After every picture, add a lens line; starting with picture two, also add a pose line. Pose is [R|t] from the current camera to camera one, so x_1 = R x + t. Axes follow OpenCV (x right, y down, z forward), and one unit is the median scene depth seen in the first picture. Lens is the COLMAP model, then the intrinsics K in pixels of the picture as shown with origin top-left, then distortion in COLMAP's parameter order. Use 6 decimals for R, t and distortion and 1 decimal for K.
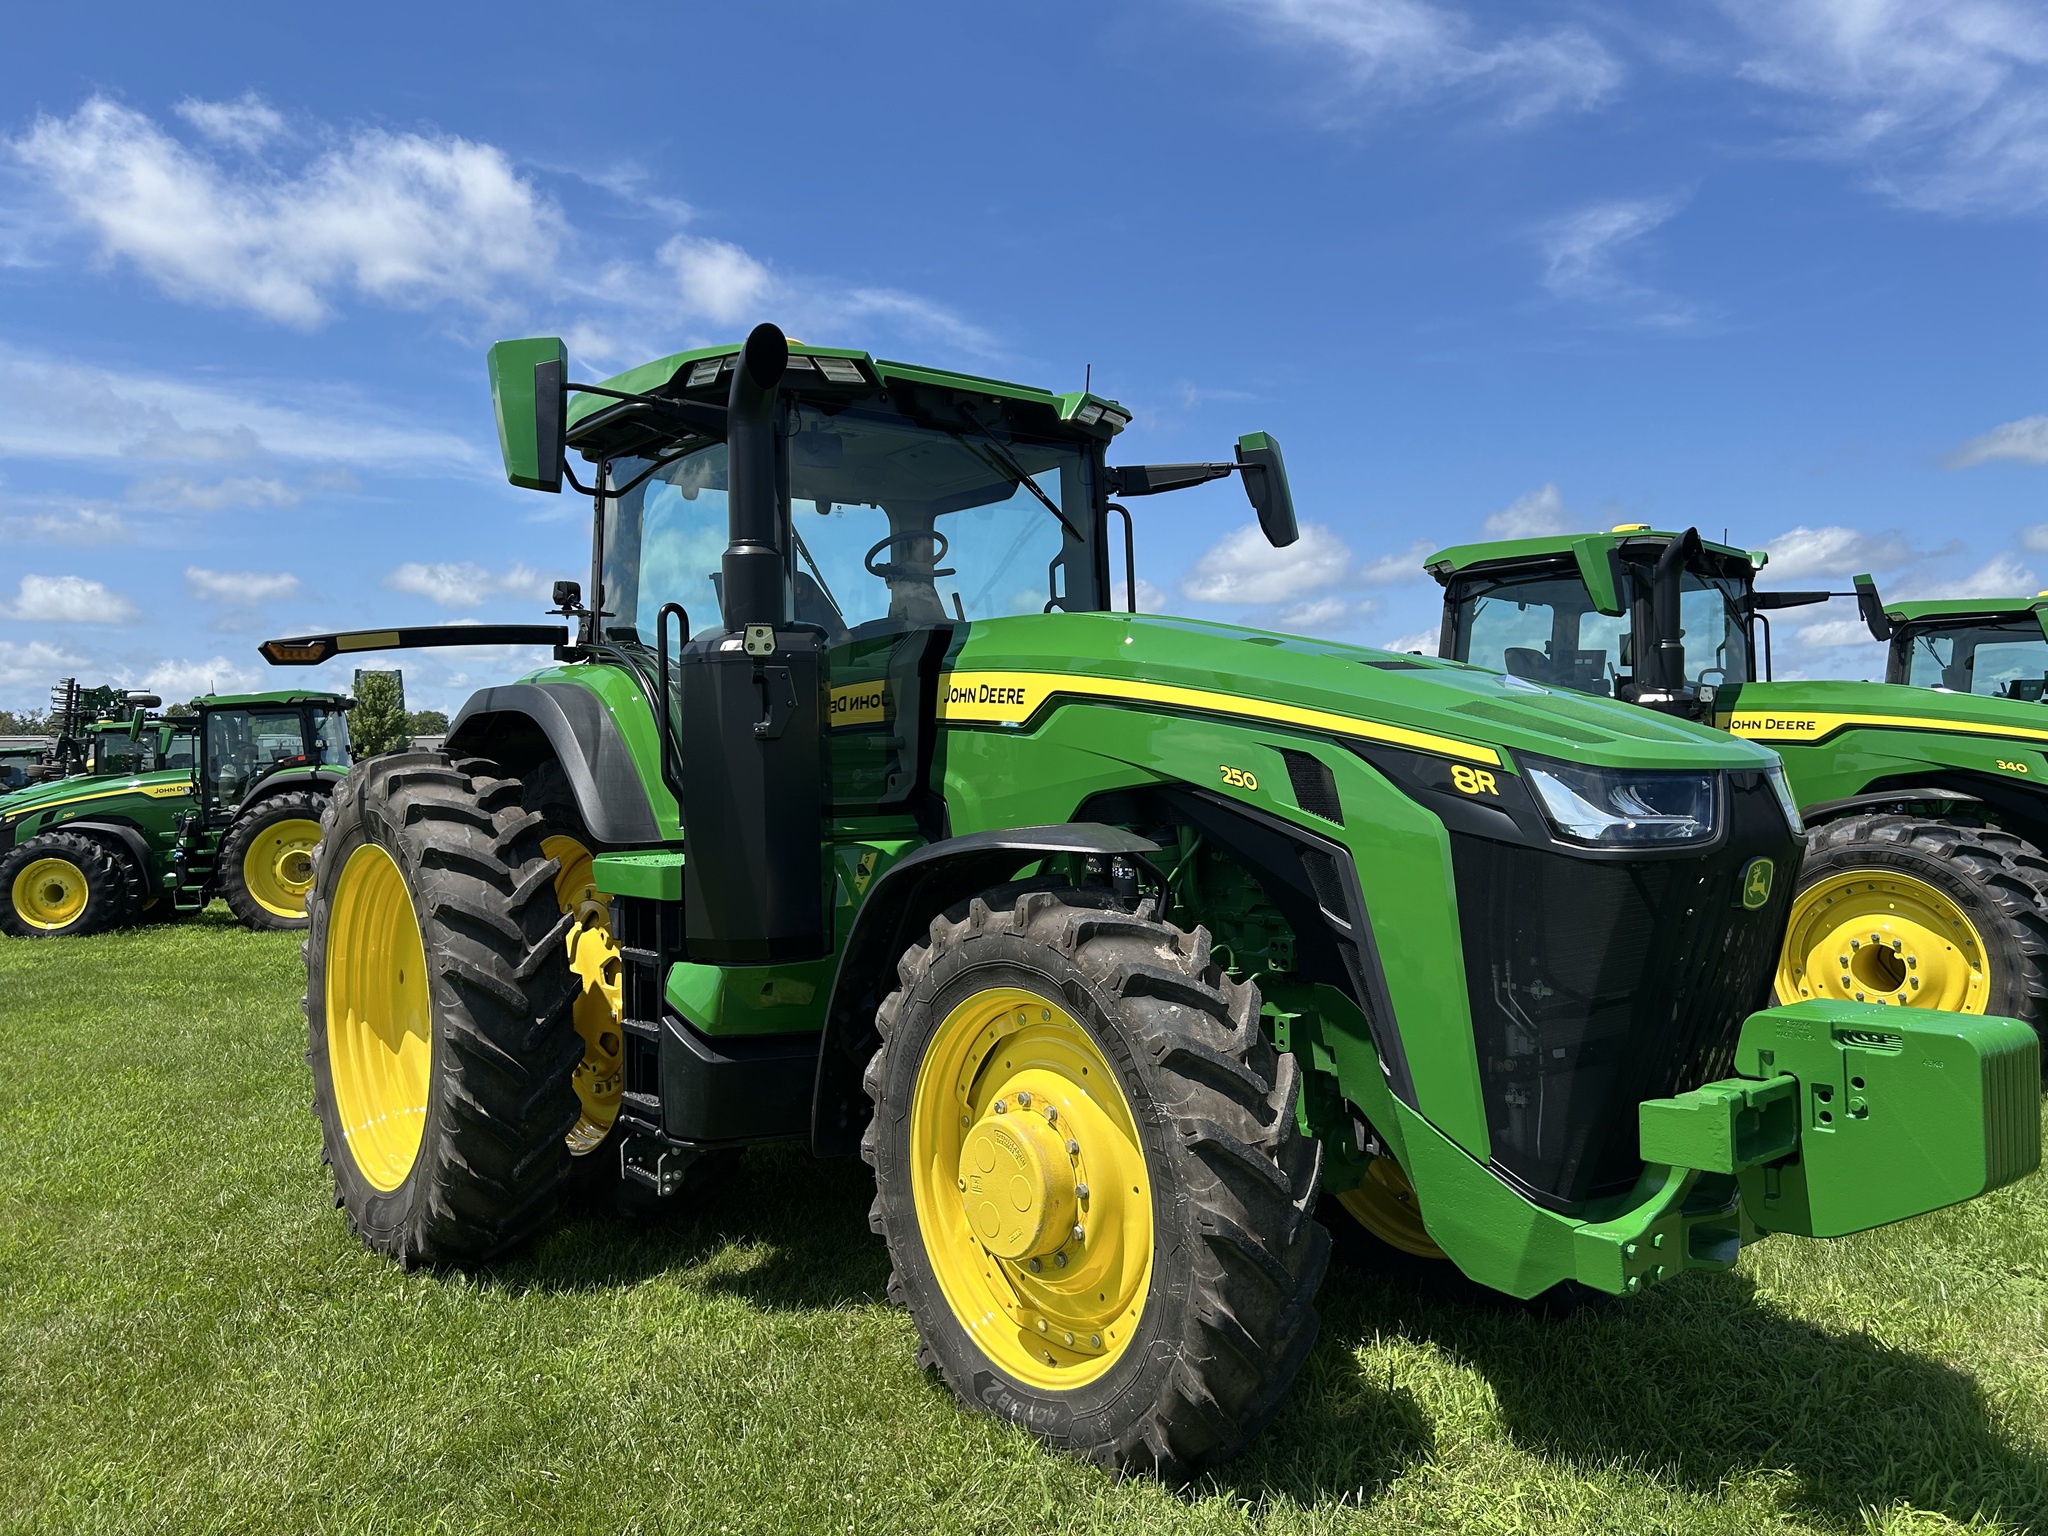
lens RADIAL K [[1542.0, 0, 1031.9], [0, 1542.0, 750.3], [0, 0, 1]] dist [0.063135, -0.065202]
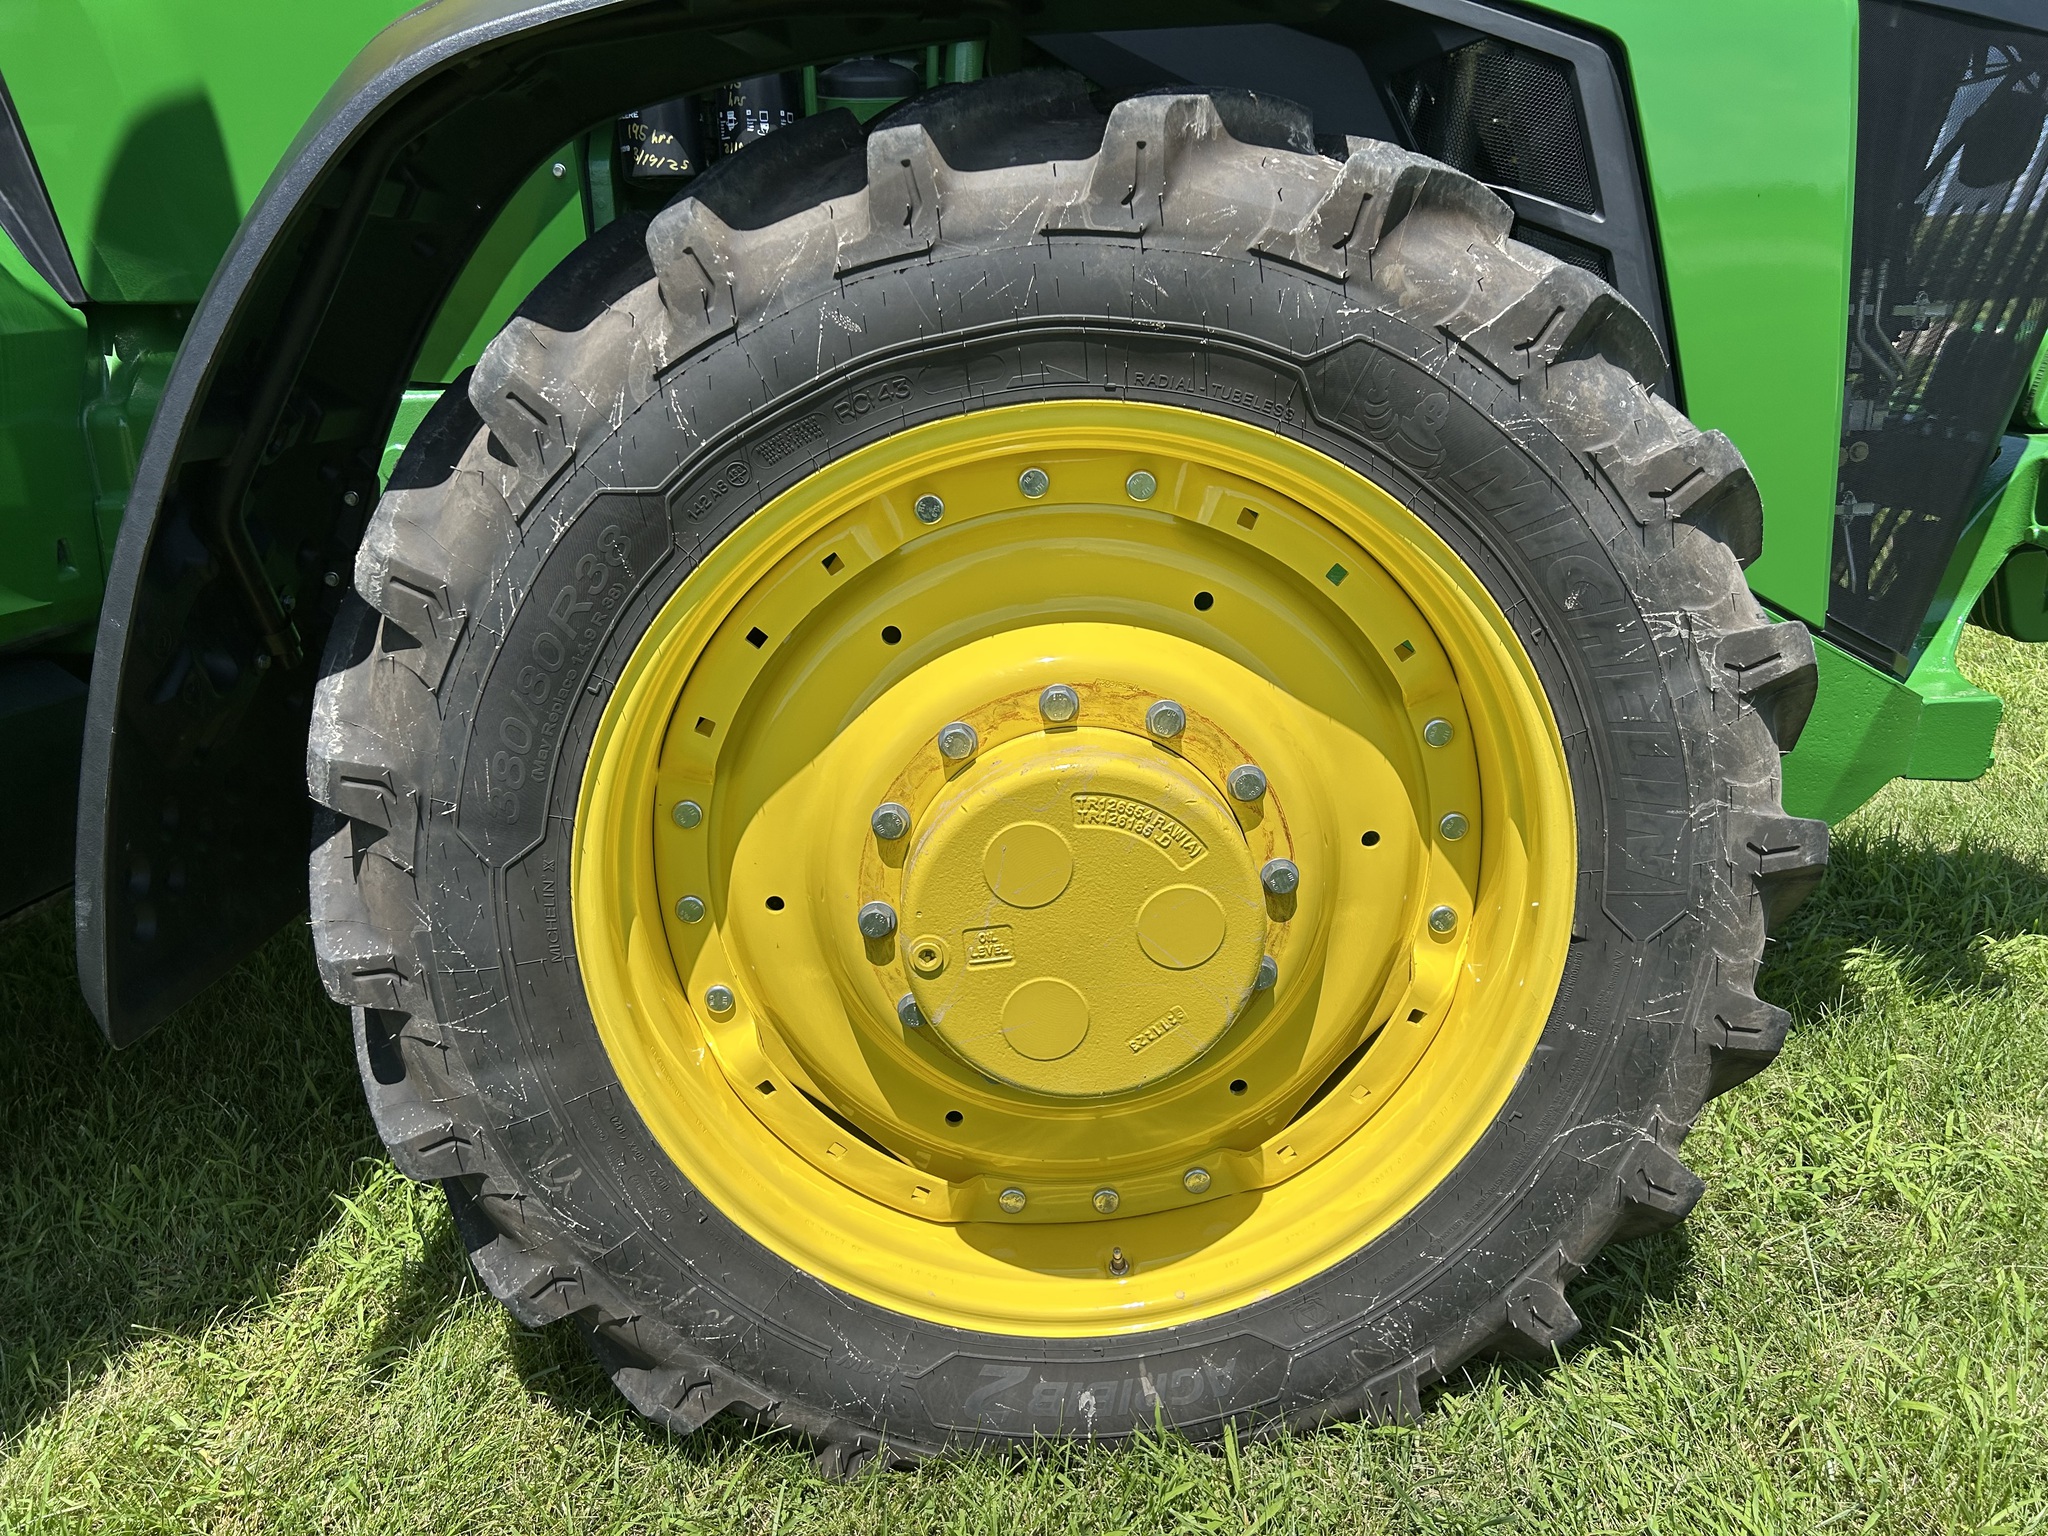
lens RADIAL K [[1542.0, 0, 1032.1], [0, 1542.0, 772.7], [0, 0, 1]] dist [0.063135, -0.065202]
pose [[0.595520, -0.225731, 0.770974, -0.237536], [-0.006224, 0.958385, 0.285410, 0.105053], [-0.803316, -0.174766, 0.569333, 0.614807]]
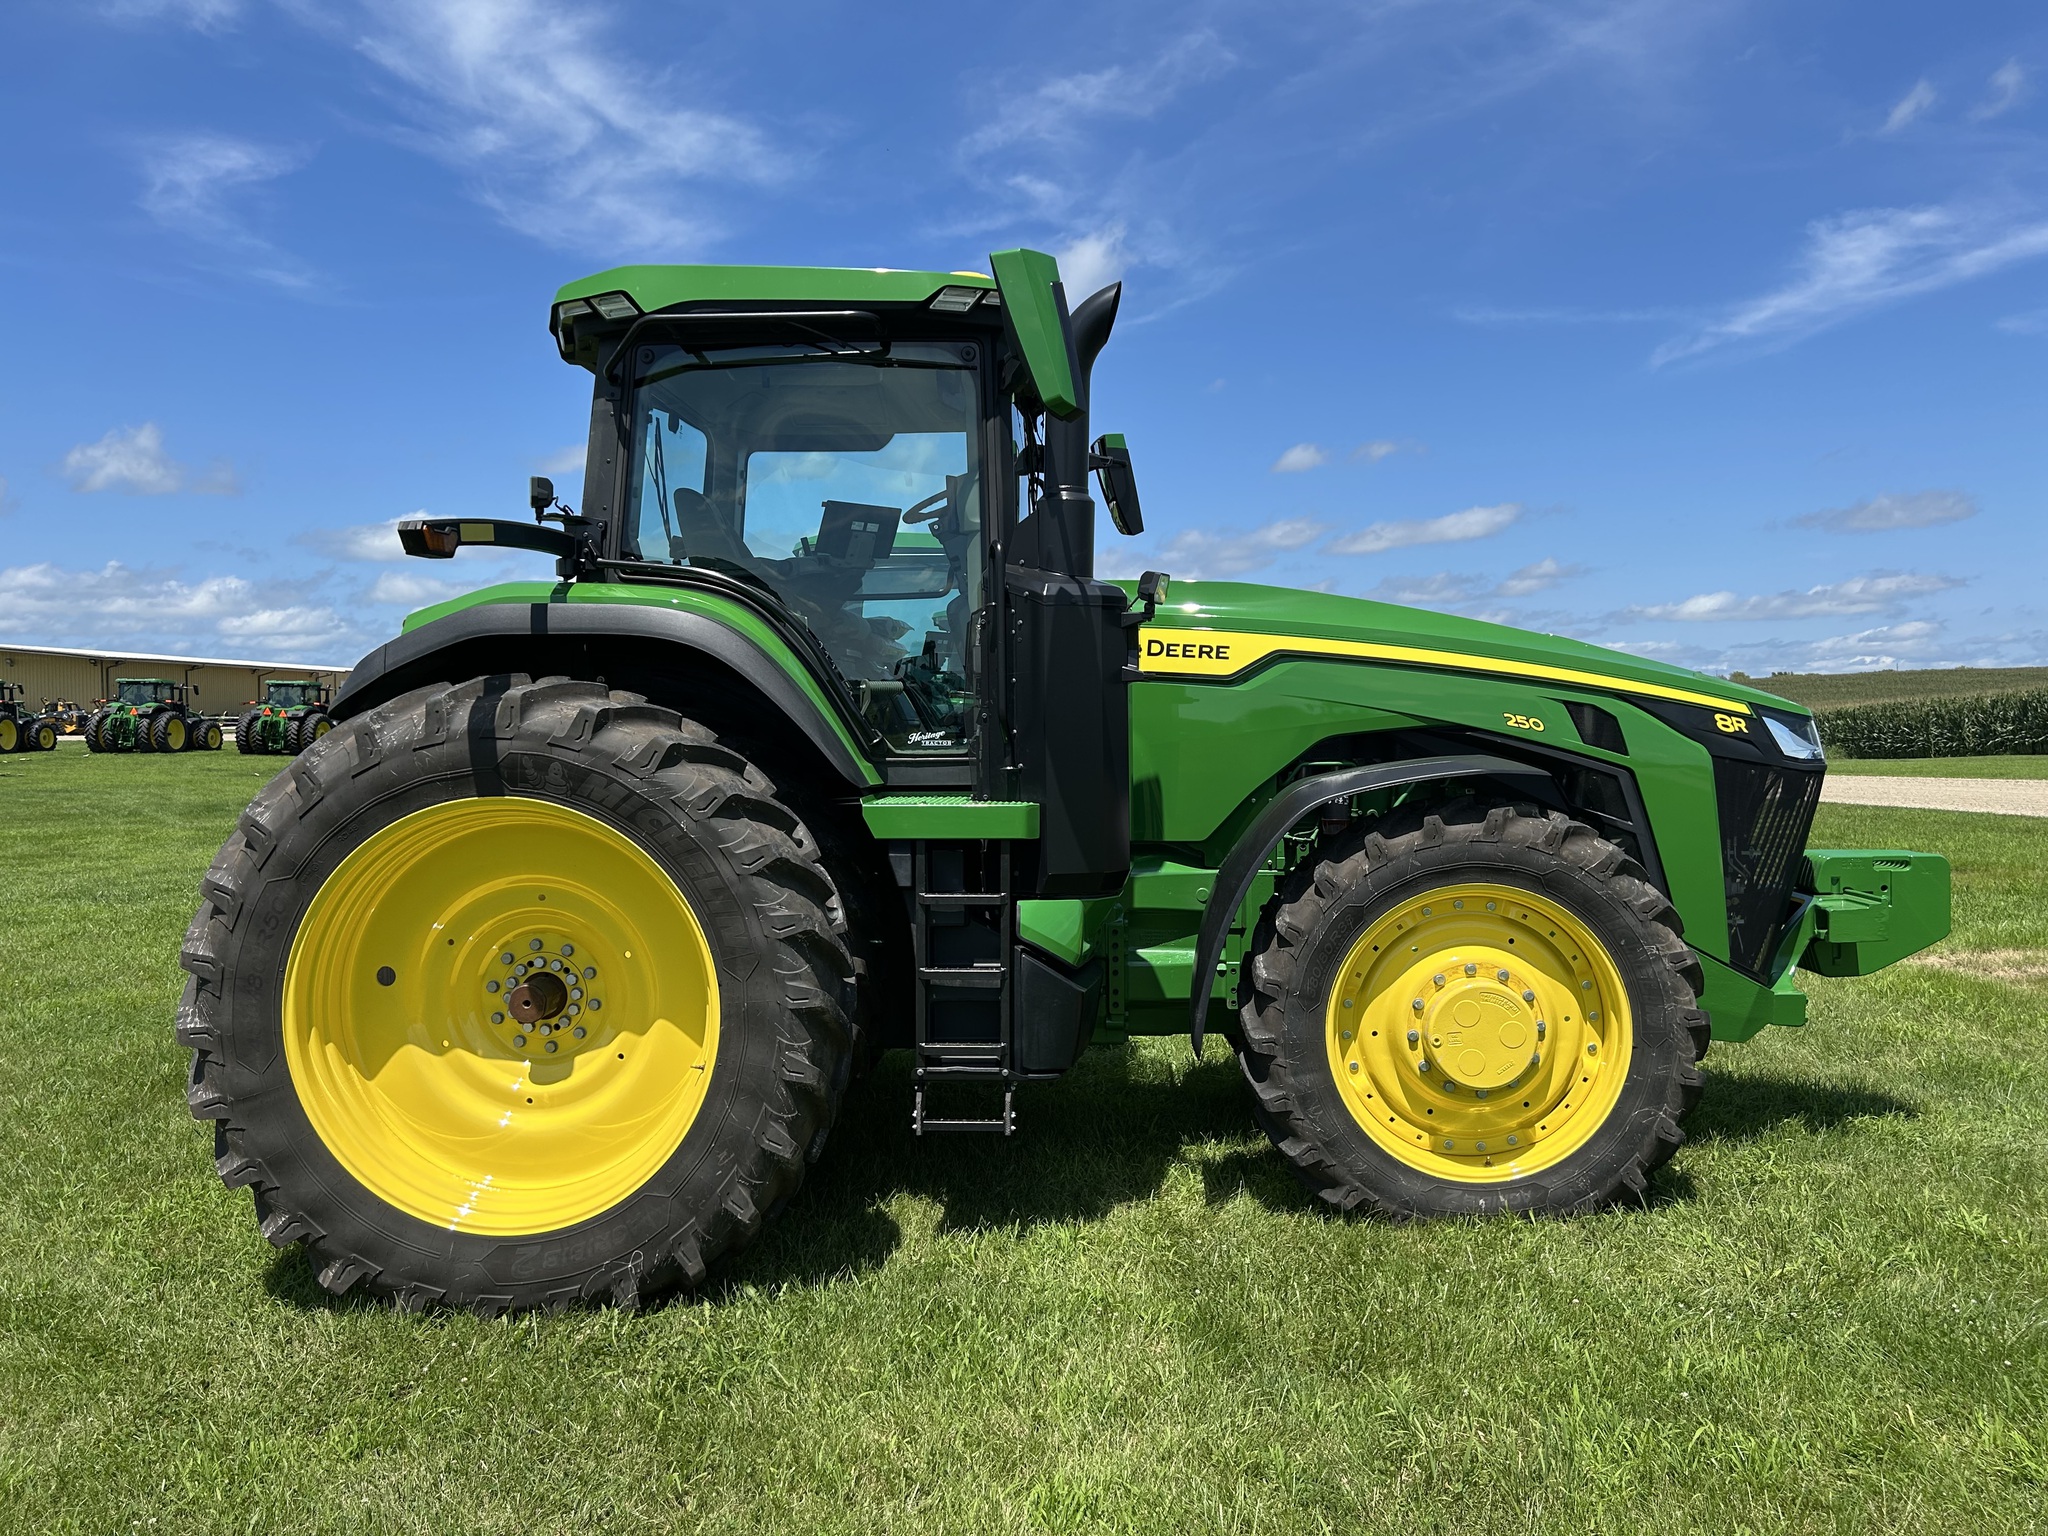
lens RADIAL K [[1542.0, 0, 1034.4], [0, 1542.0, 770.5], [0, 0, 1]] dist [0.063135, -0.065202]
pose [[0.664672, -0.006288, 0.747109, -0.945525], [-0.015223, 0.999643, 0.021957, 0.029480], [-0.746980, -0.025968, 0.664339, 0.326199]]
